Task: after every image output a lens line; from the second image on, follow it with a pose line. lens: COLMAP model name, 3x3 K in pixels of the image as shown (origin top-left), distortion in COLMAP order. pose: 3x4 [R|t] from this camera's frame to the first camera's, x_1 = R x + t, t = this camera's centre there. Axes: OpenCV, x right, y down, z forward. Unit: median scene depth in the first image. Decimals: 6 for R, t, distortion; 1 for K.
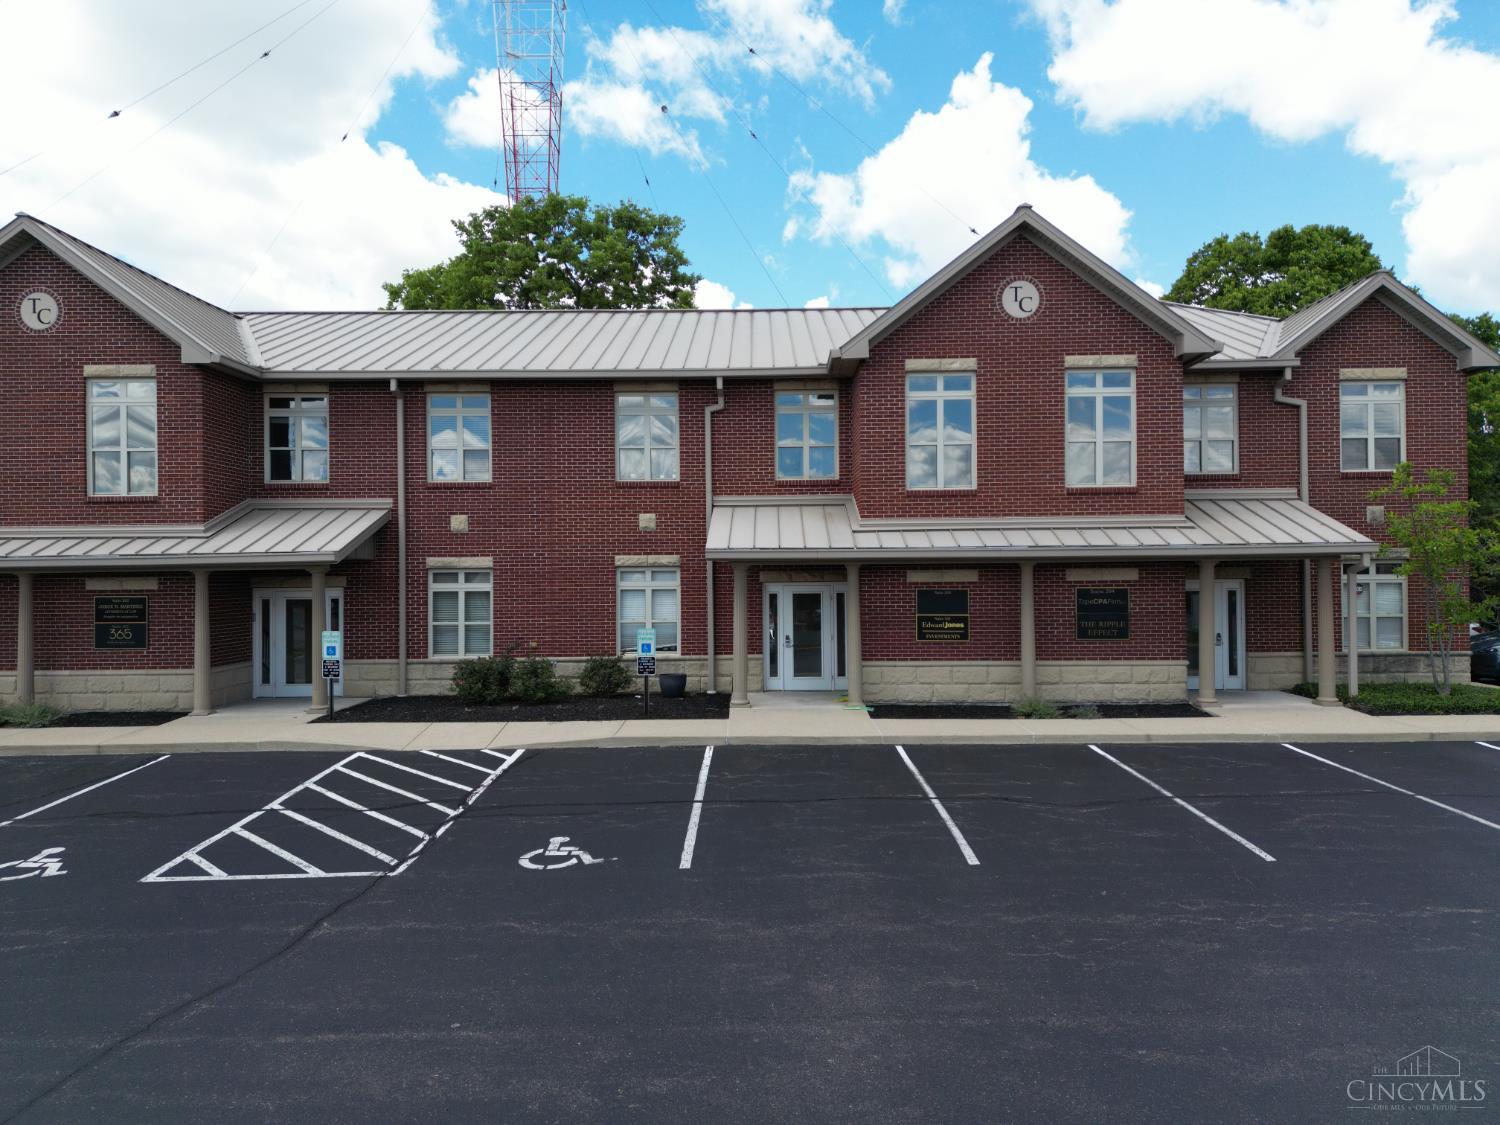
lens RADIAL K [[1040.0, 0, 756.4], [0, 1040.0, 568.6], [0, 0, 1]] dist [0.052710, -0.005866]
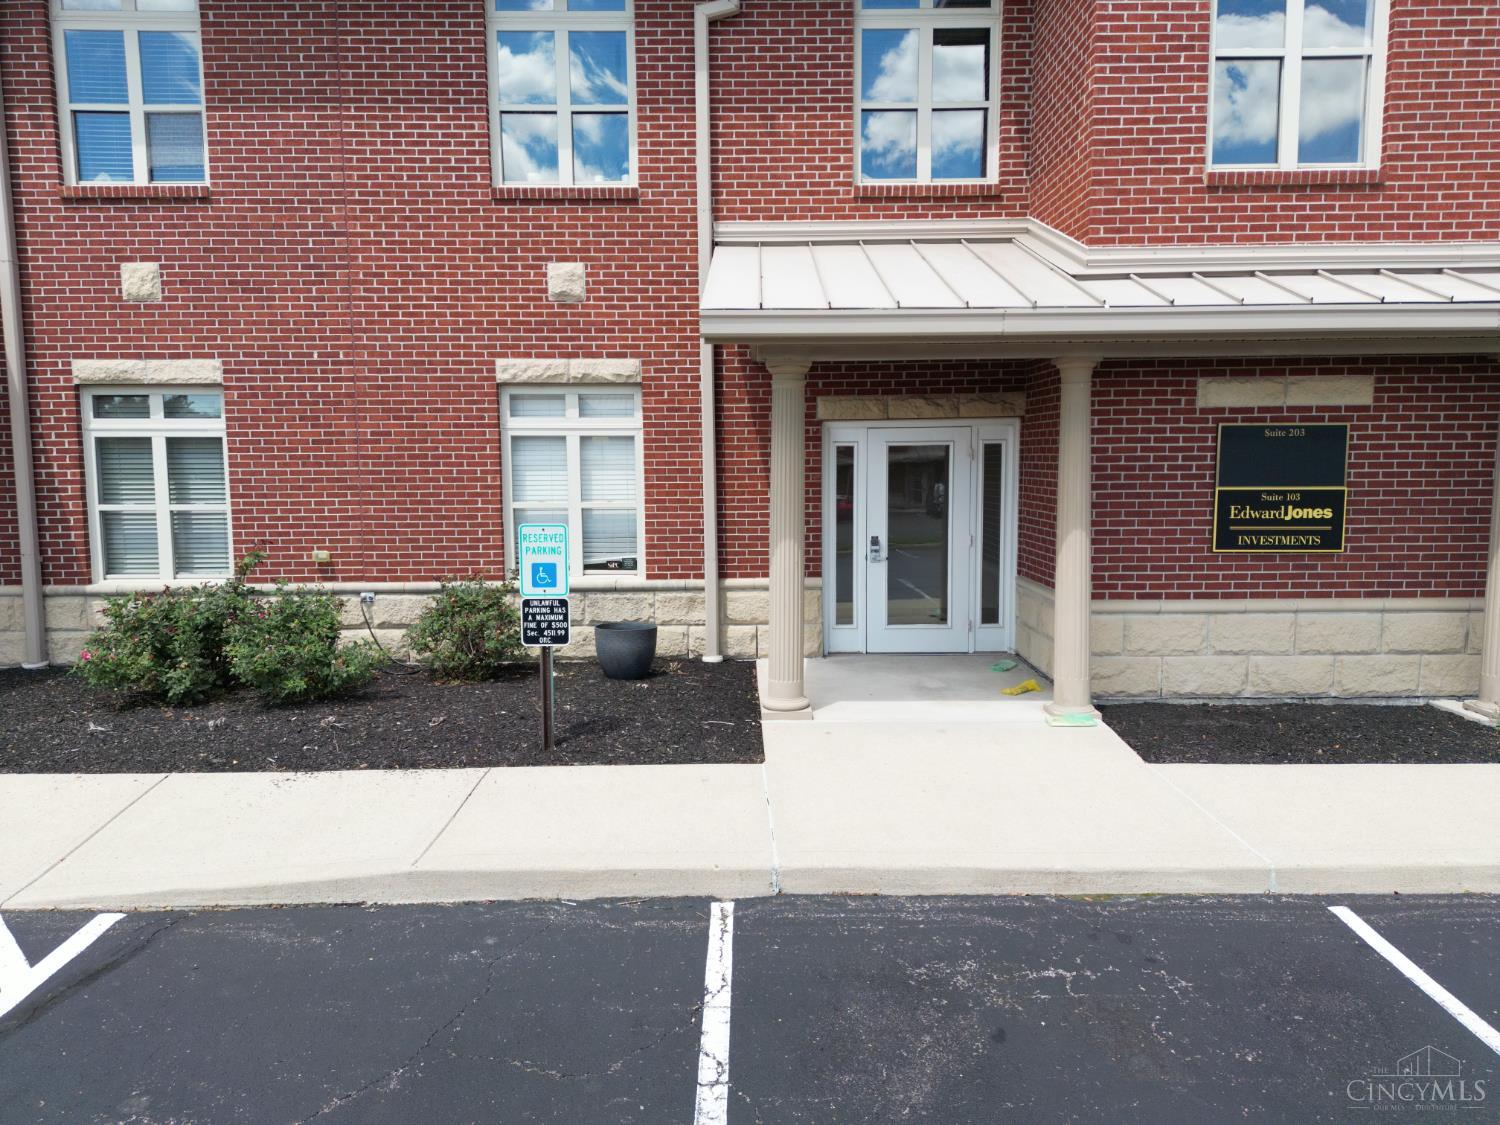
lens RADIAL K [[1040.0, 0, 756.4], [0, 1040.0, 568.6], [0, 0, 1]] dist [0.052710, -0.005866]
pose [[0.999902, -0.000092, 0.014010, -0.029795], [-0.001382, 0.994449, 0.105211, 0.030044], [-0.013942, -0.105220, 0.994351, 0.540805]]
